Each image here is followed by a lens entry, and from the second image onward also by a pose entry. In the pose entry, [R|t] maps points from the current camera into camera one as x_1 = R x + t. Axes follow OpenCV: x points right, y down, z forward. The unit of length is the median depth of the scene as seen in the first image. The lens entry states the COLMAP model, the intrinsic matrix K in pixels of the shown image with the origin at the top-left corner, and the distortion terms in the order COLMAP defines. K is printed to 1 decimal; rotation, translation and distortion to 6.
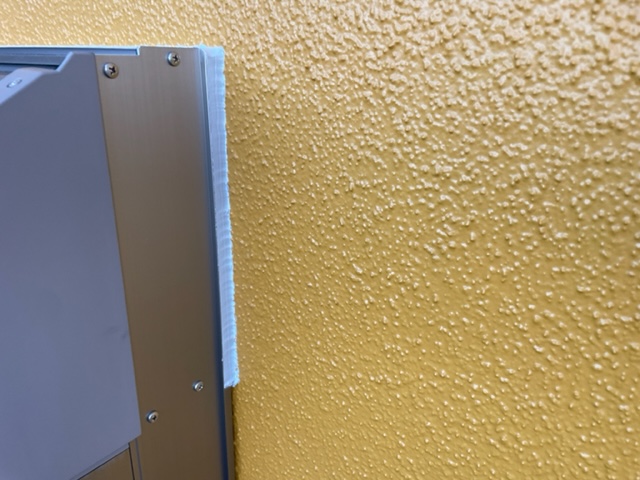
lens RADIAL K [[491.4, 0, 323.8], [0, 491.4, 245.7], [0, 0, 1]] dist [0.073708, -0.113288]
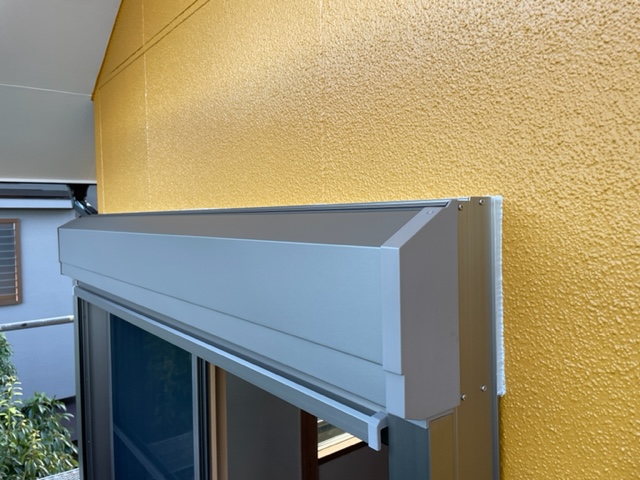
lens RADIAL K [[491.4, 0, 312.0], [0, 491.4, 227.1], [0, 0, 1]] dist [0.073708, -0.113288]
pose [[0.960250, -0.037229, -0.276649, -0.399157], [-0.055812, 0.945448, -0.320956, 0.416096], [0.273506, 0.323638, 0.905788, -1.008872]]
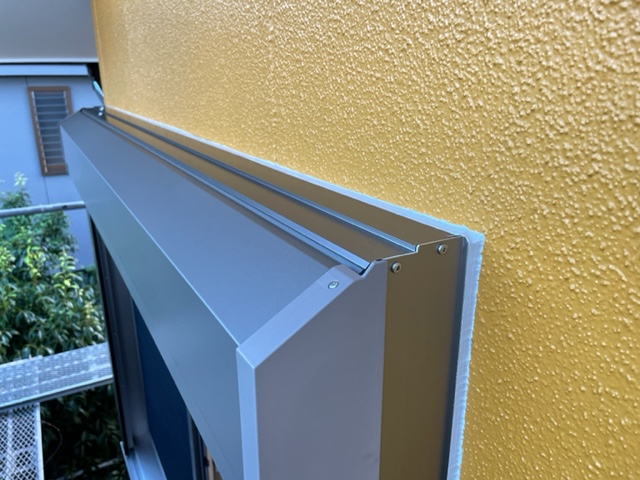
lens RADIAL K [[491.4, 0, 322.3], [0, 491.4, 234.8], [0, 0, 1]] dist [0.073708, -0.113288]
pose [[0.919319, 0.095942, -0.381639, -0.109770], [-0.115552, 0.992885, -0.028745, -0.328426], [0.376166, 0.070525, 0.923864, -0.229120]]
